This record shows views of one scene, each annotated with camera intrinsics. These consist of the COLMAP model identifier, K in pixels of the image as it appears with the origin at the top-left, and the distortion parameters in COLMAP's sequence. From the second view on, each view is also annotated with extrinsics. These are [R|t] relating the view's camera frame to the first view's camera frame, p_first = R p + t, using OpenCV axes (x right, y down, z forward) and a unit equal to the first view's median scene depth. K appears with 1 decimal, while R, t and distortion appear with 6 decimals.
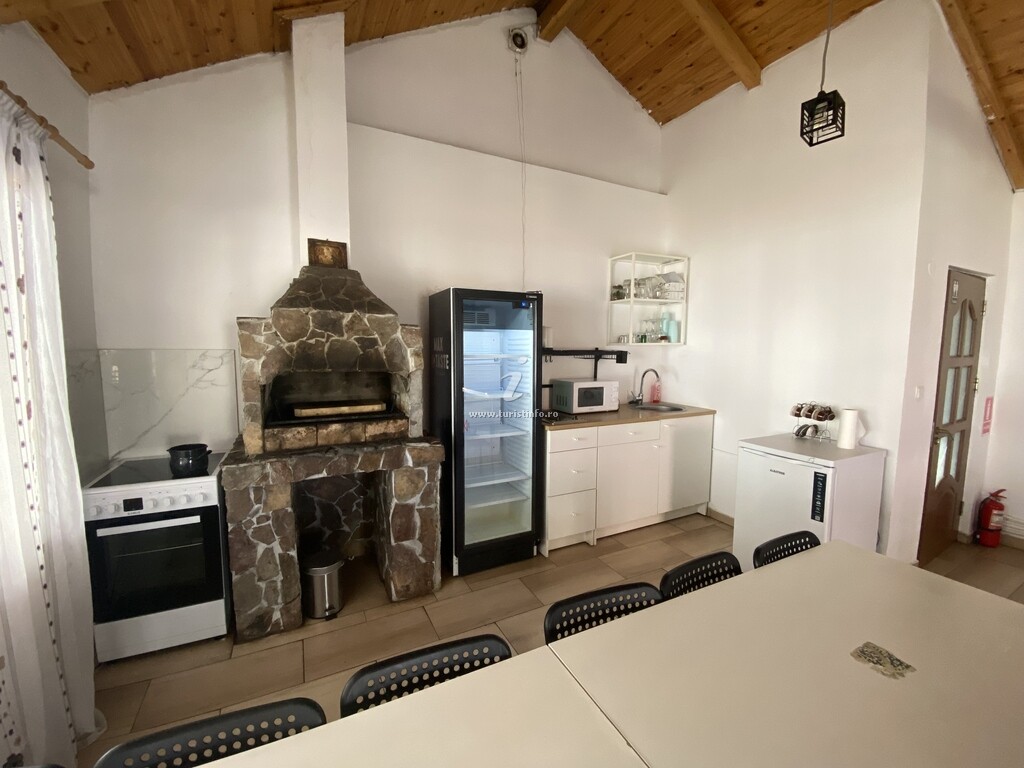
lens RADIAL K [[416.9, 0, 507.7], [0, 416.9, 383.5], [0, 0, 1]] dist [-0.000650, -0.006565]
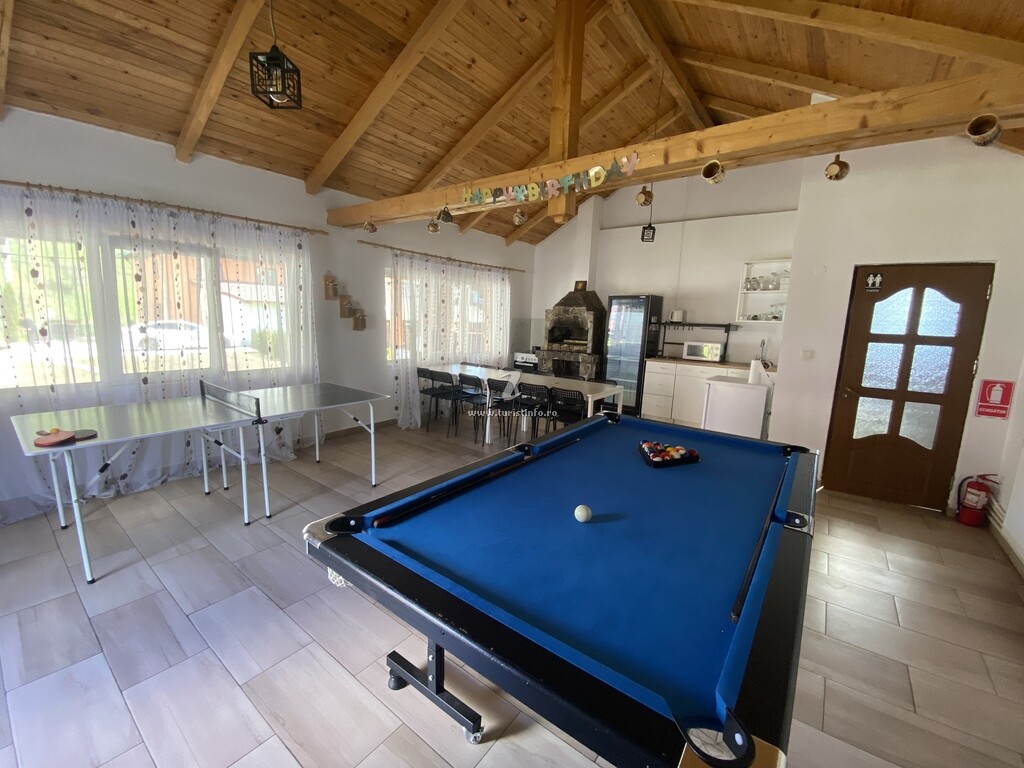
lens RADIAL K [[416.9, 0, 503.3], [0, 416.9, 385.6], [0, 0, 1]] dist [-0.000650, -0.006565]
pose [[0.415384, 0.156697, -0.896048, 1.829659], [-0.107278, 0.986616, 0.122804, 0.059490], [0.903298, 0.045116, 0.426634, -0.589047]]
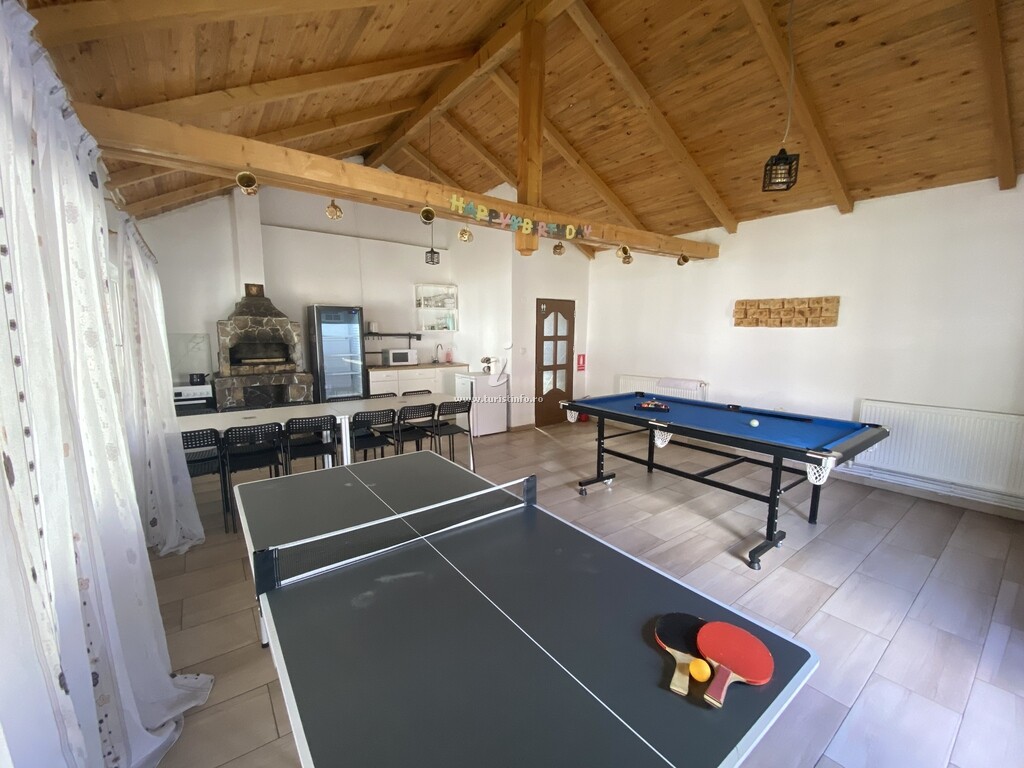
lens RADIAL K [[416.9, 0, 515.1], [0, 416.9, 384.7], [0, 0, 1]] dist [-0.000650, -0.006565]
pose [[0.983956, -0.022450, 0.176995, 0.490471], [0.015149, 0.998982, 0.042496, 0.109552], [-0.177769, -0.039133, 0.983294, -1.337701]]
